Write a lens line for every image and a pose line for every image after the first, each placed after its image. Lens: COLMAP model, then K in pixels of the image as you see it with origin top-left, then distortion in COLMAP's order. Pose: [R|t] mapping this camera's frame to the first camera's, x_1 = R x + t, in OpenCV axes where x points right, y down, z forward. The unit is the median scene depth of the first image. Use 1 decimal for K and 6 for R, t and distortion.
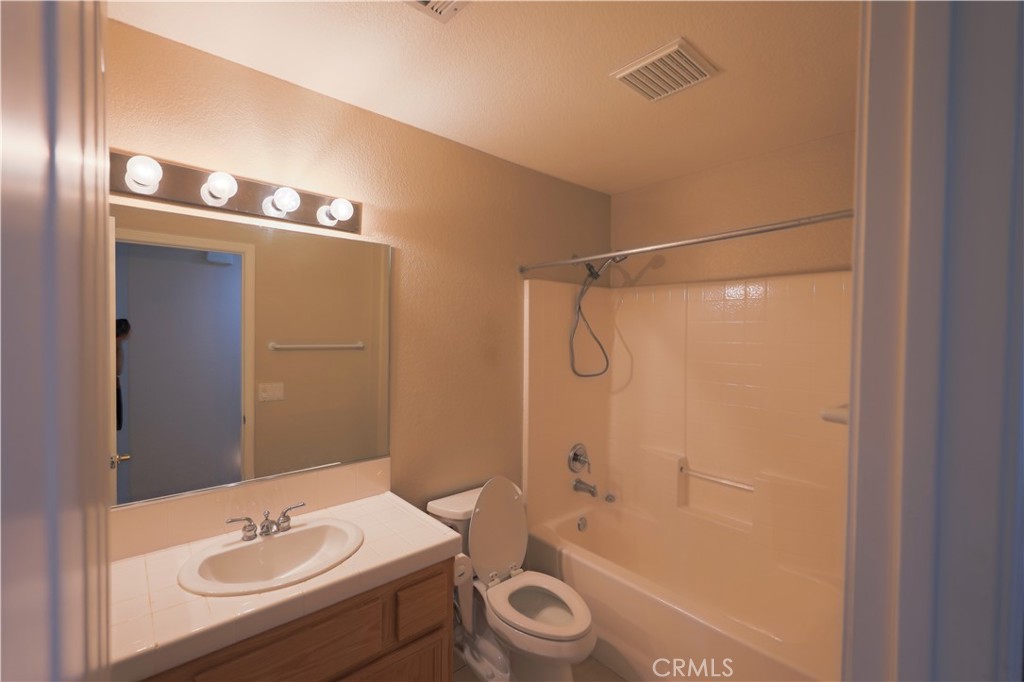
lens RADIAL K [[435.1, 0, 509.5], [0, 435.1, 339.8], [0, 0, 1]] dist [-0.004072, 0.000601]
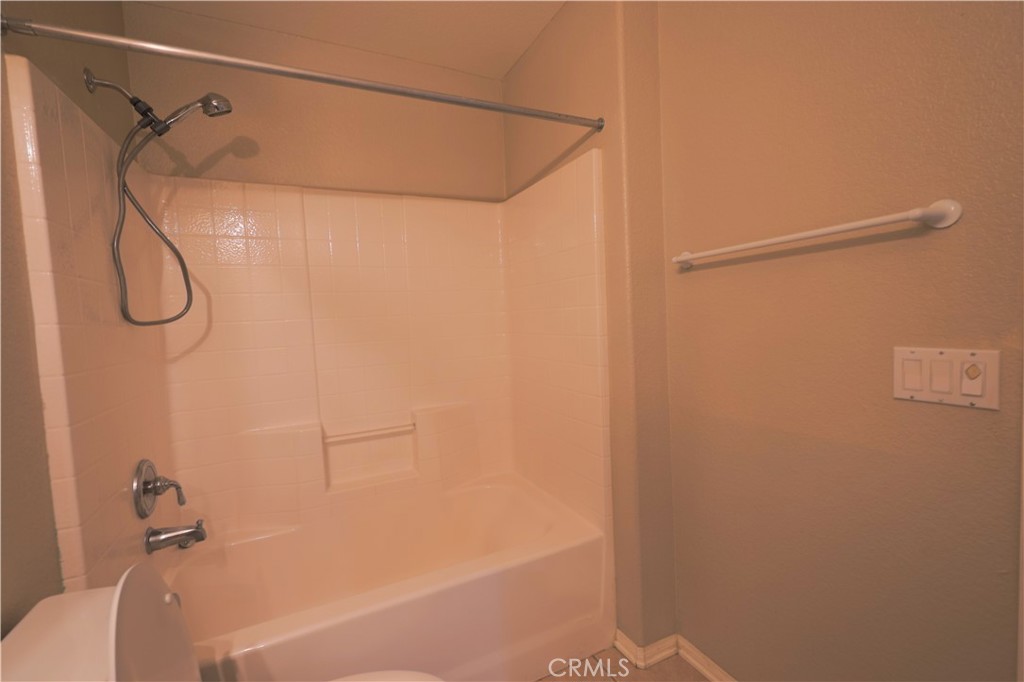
lens RADIAL K [[435.1, 0, 511.4], [0, 435.1, 335.7], [0, 0, 1]] dist [-0.004072, 0.000601]
pose [[0.290695, -0.067471, 0.954434, -0.190723], [0.076045, 0.995984, 0.047247, 0.106856], [-0.953789, 0.058846, 0.294659, 0.444567]]
